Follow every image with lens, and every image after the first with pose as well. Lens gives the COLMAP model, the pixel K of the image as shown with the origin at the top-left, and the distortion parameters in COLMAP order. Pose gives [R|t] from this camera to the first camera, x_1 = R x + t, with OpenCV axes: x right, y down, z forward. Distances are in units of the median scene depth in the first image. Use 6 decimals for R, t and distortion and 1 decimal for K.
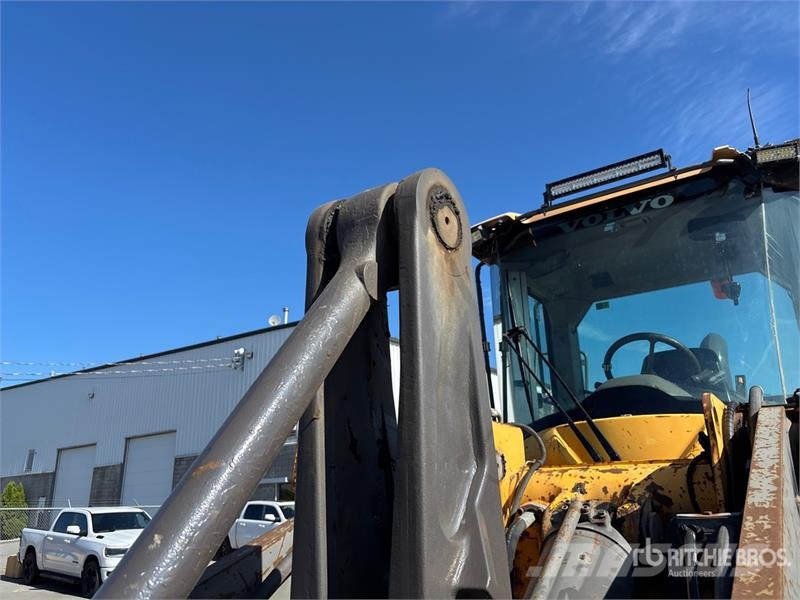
lens RADIAL K [[601.7, 0, 401.0], [0, 601.7, 298.4], [0, 0, 1]] dist [0.032606, -0.028433]
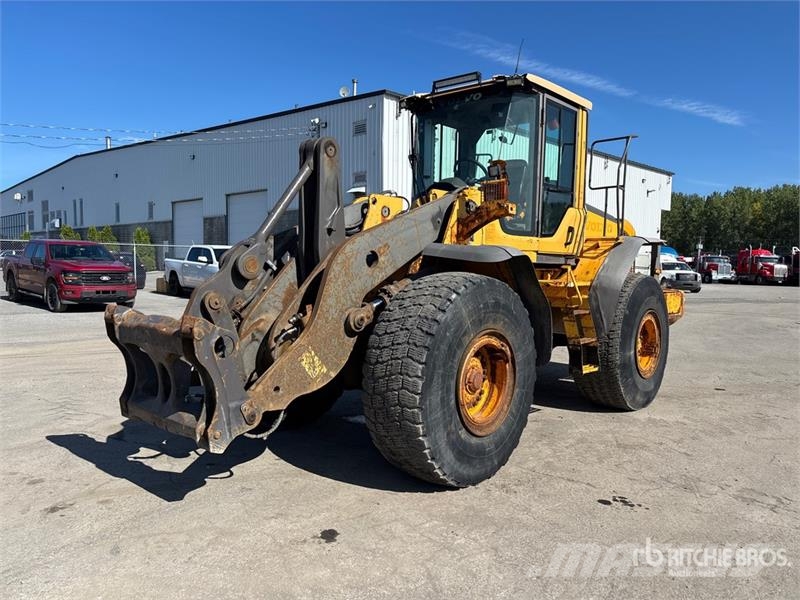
lens RADIAL K [[601.7, 0, 408.0], [0, 601.7, 301.5], [0, 0, 1]] dist [0.032606, -0.028433]
pose [[0.992364, 0.050203, -0.112664, 0.540888], [-0.003495, 0.924497, 0.381173, -0.355896], [0.123293, -0.377869, 0.917613, -1.550589]]
